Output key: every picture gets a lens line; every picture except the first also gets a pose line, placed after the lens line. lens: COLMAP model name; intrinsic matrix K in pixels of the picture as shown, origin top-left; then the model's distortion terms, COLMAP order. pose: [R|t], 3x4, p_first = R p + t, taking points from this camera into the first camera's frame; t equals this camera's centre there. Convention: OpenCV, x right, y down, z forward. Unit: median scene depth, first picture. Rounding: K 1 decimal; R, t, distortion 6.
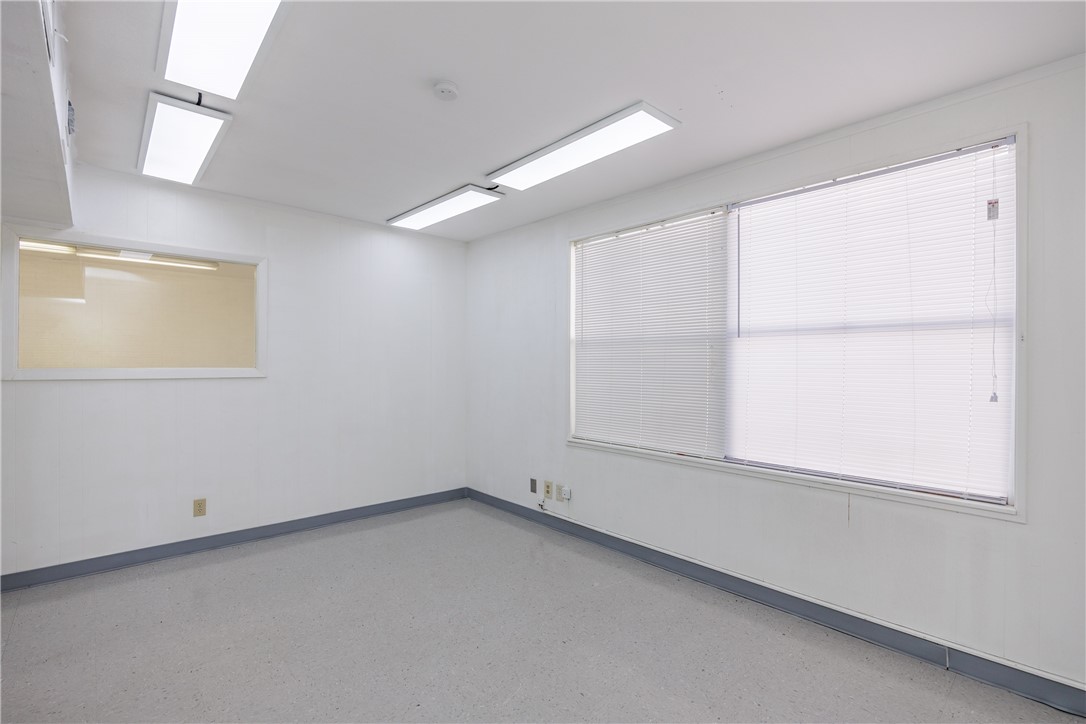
lens RADIAL K [[498.1, 0, 535.2], [0, 498.1, 354.3], [0, 0, 1]] dist [-0.001681, -0.000245]
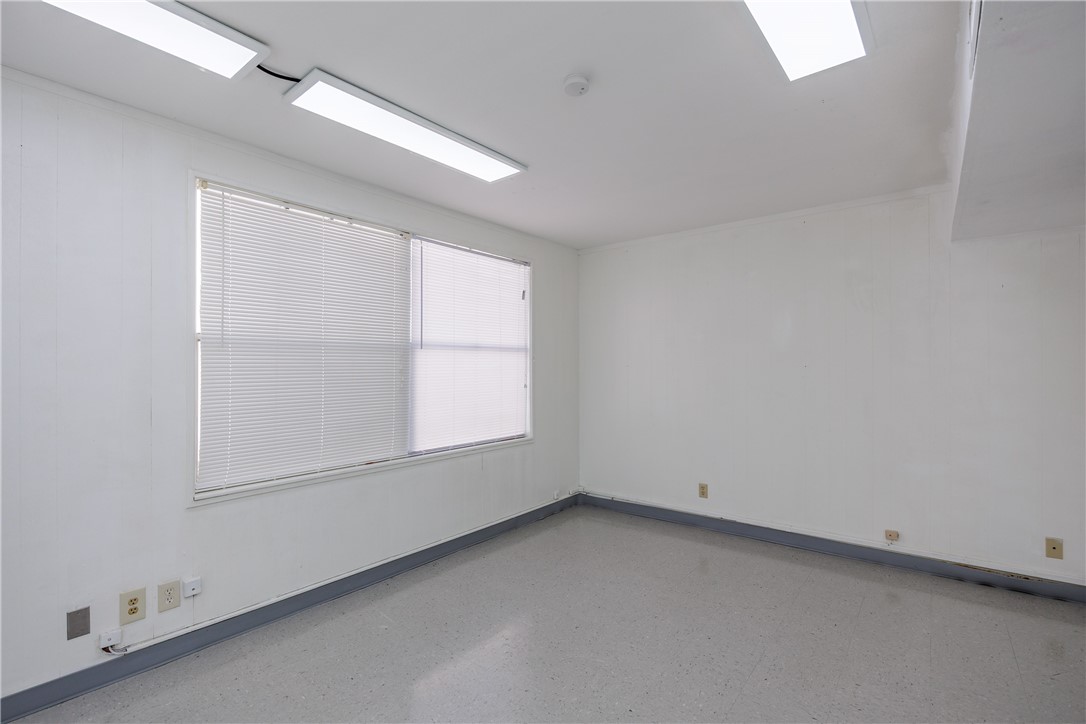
lens RADIAL K [[495.2, 0, 543.0], [0, 495.2, 362.0], [0, 0, 1]] dist [-0.004537, -0.000350]
pose [[-0.163248, 0.012743, 0.986503, -0.781133], [-0.008992, 0.999856, -0.014403, 0.011239], [-0.986544, -0.011222, -0.163110, 0.873192]]
